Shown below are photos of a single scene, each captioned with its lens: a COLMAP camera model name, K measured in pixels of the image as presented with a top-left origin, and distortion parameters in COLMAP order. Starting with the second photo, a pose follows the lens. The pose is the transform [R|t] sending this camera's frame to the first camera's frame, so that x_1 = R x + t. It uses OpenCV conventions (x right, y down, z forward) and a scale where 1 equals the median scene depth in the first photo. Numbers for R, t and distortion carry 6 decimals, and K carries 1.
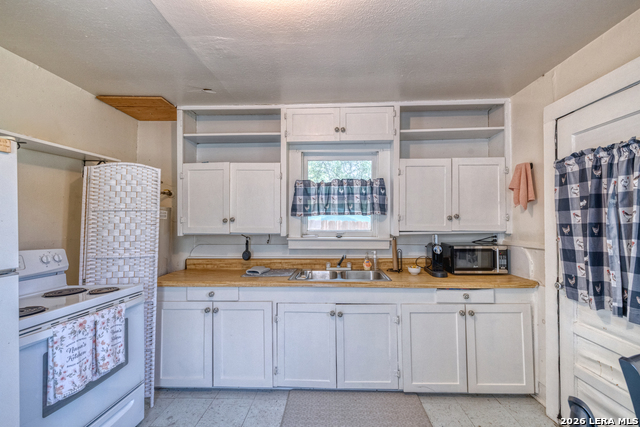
lens RADIAL K [[268.7, 0, 321.9], [0, 268.7, 215.4], [0, 0, 1]] dist [0.001643, -0.000352]
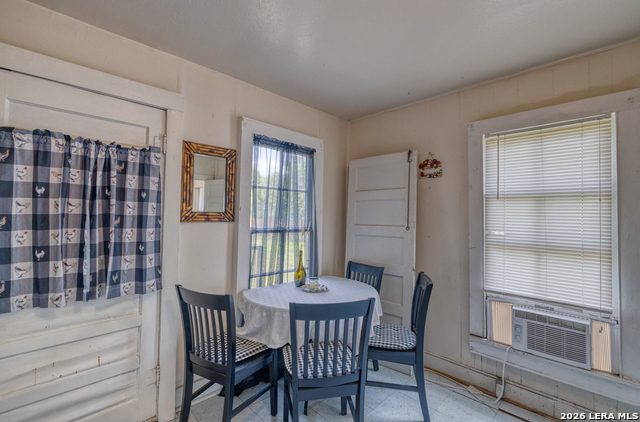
lens RADIAL K [[269.8, 0, 322.0], [0, 269.8, 211.1], [0, 0, 1]] dist [-0.013067, -0.000151]
pose [[-0.753369, 0.009402, 0.657531, -0.253312], [-0.018872, 0.999177, -0.035911, 0.032541], [-0.657327, -0.039463, -0.752572, 1.005515]]
